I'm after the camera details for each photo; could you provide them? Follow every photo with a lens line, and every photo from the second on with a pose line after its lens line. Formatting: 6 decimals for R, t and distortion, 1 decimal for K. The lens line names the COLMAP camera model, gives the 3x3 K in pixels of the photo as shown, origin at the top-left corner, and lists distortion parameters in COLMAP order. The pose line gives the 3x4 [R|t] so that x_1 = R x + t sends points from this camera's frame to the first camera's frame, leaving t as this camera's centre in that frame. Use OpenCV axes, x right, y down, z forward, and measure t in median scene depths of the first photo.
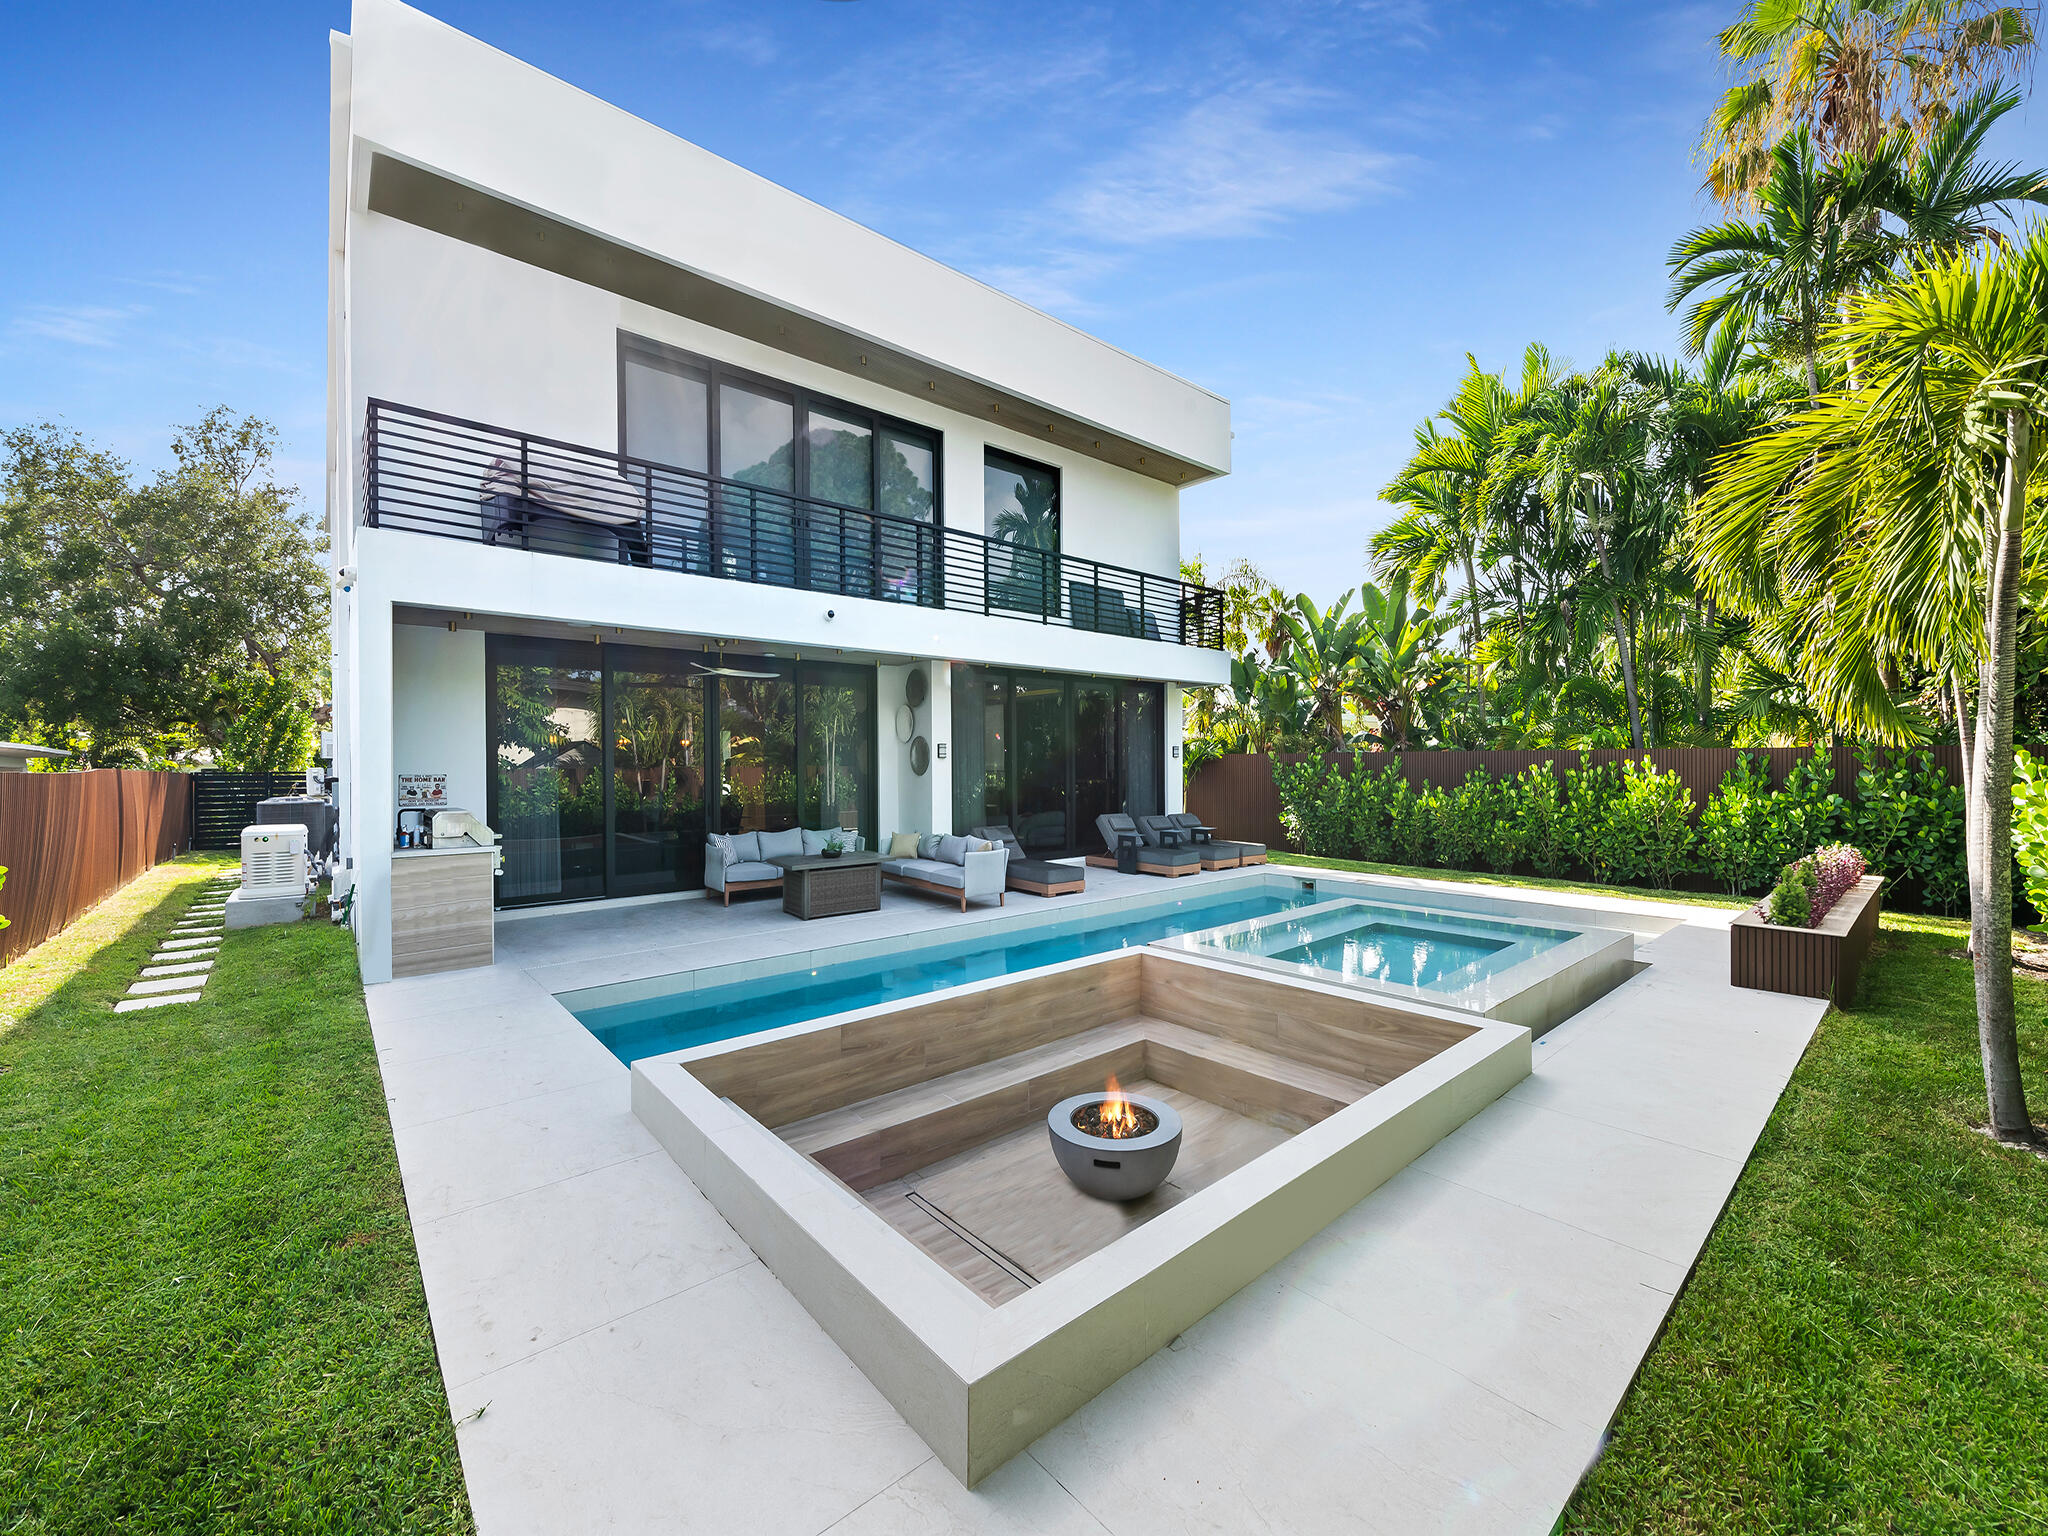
lens RADIAL K [[824.3, 0, 1024.0], [0, 824.3, 768.0], [0, 0, 1]] dist [0.001658, -0.000126]
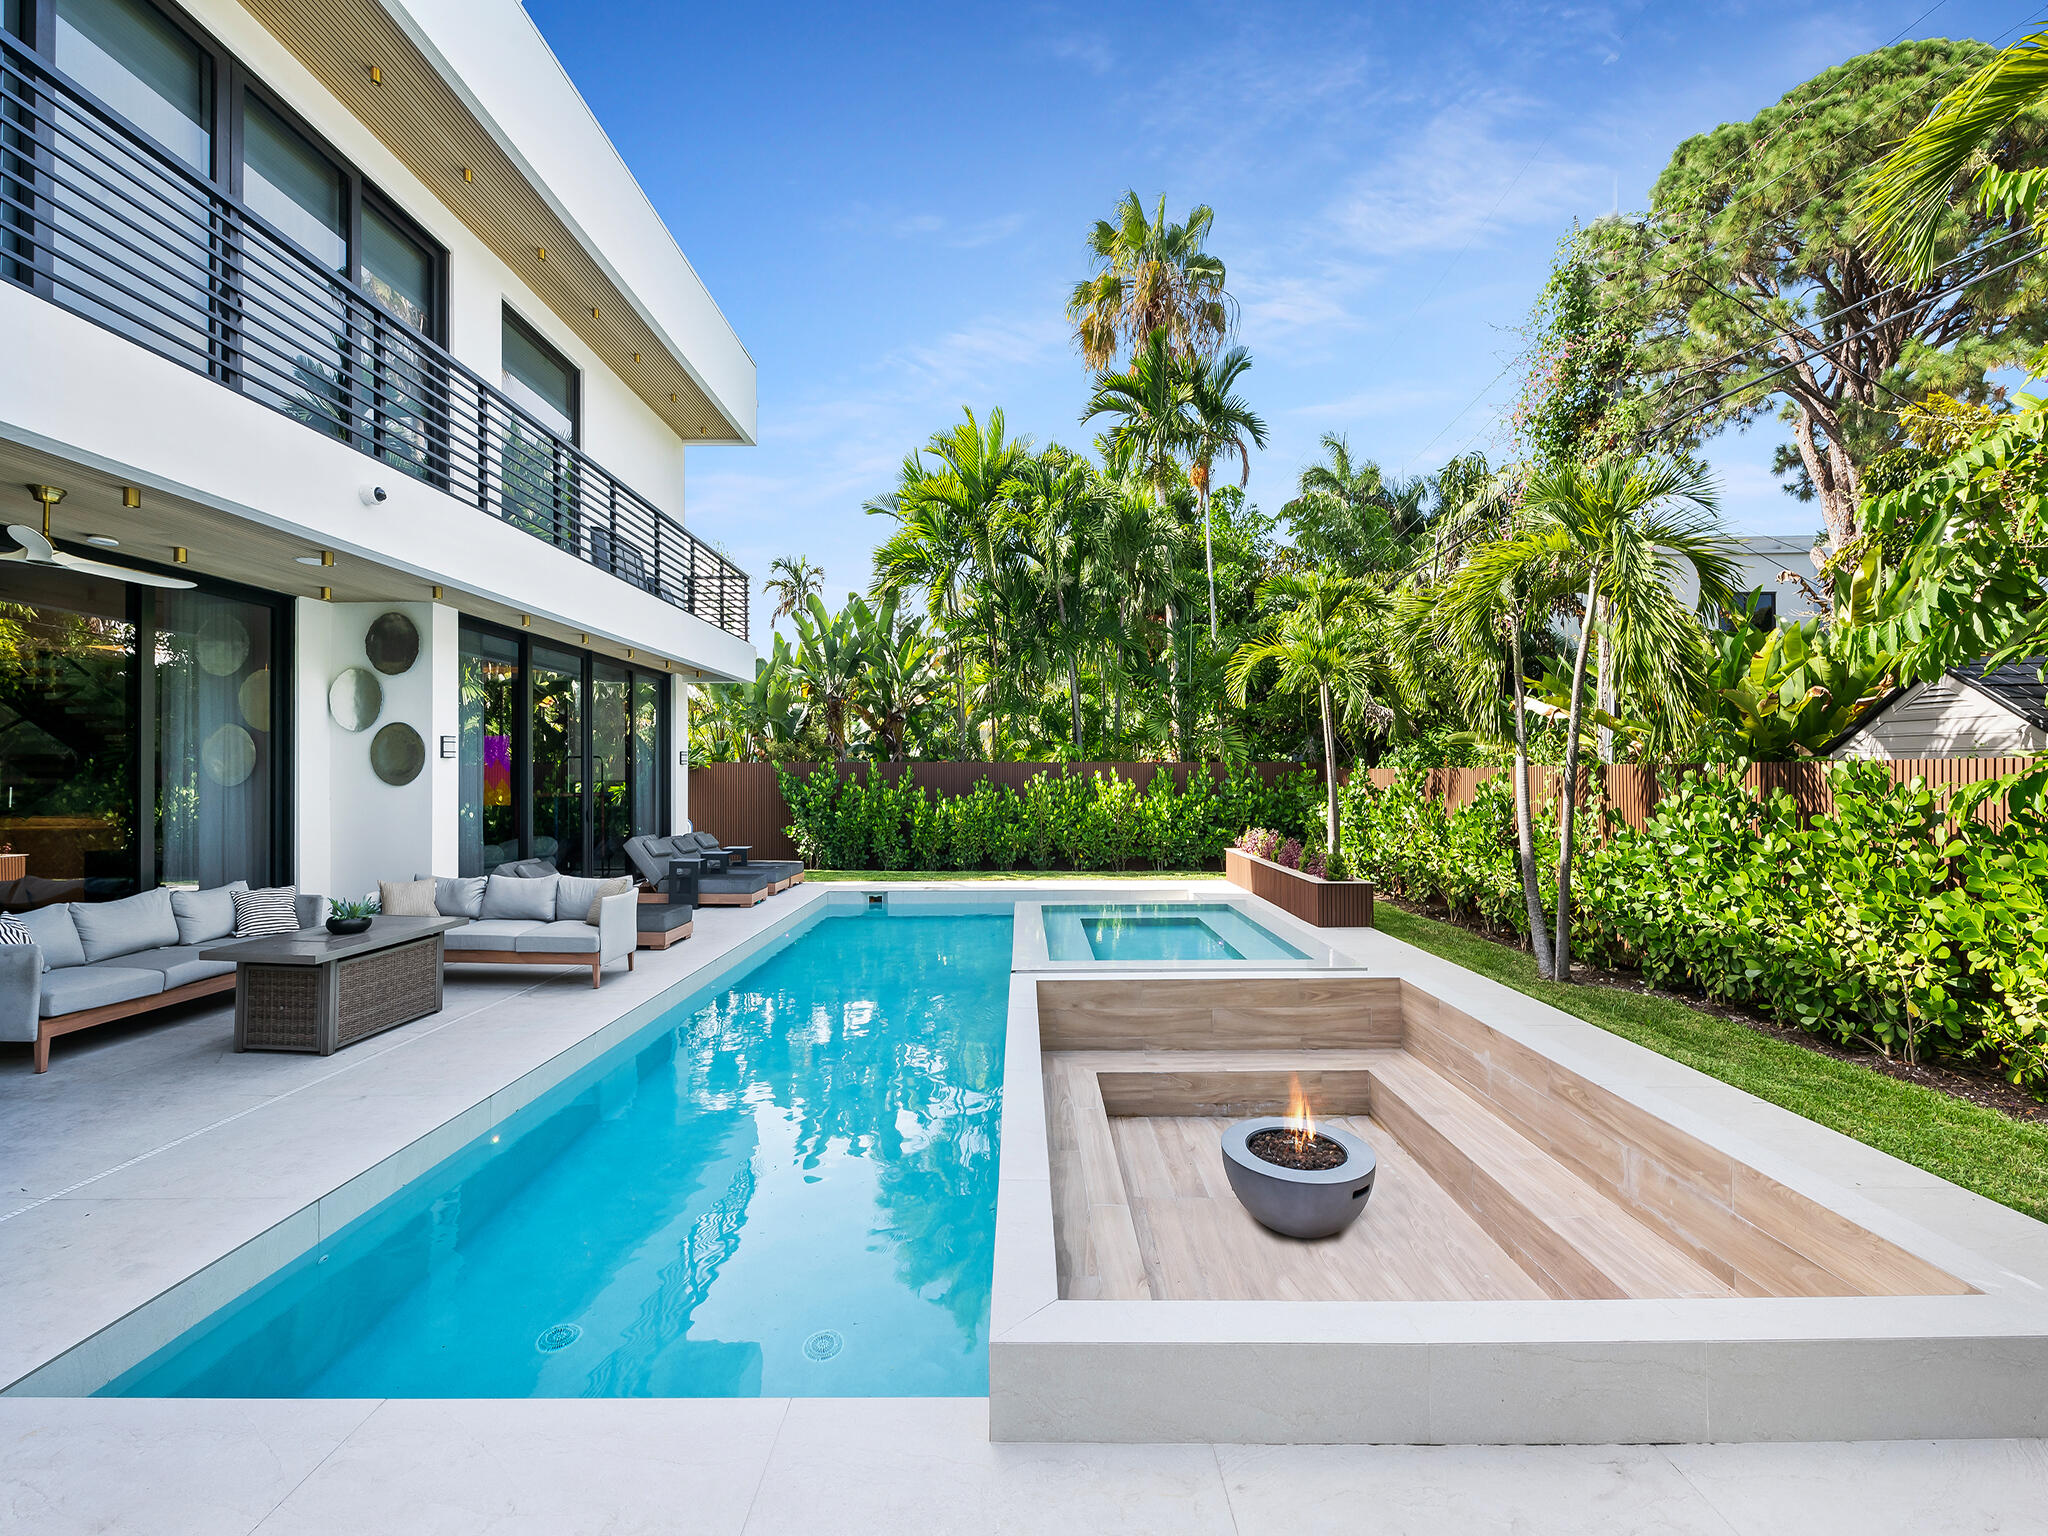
lens RADIAL K [[850.1, 0, 1024.0], [0, 850.1, 768.0], [0, 0, 1]] dist [-0.001790, -0.000355]
pose [[0.652579, 0.010177, 0.757653, -0.295548], [0.004723, 0.999836, -0.017498, 0.007785], [-0.757706, 0.014997, 0.652424, 0.223132]]
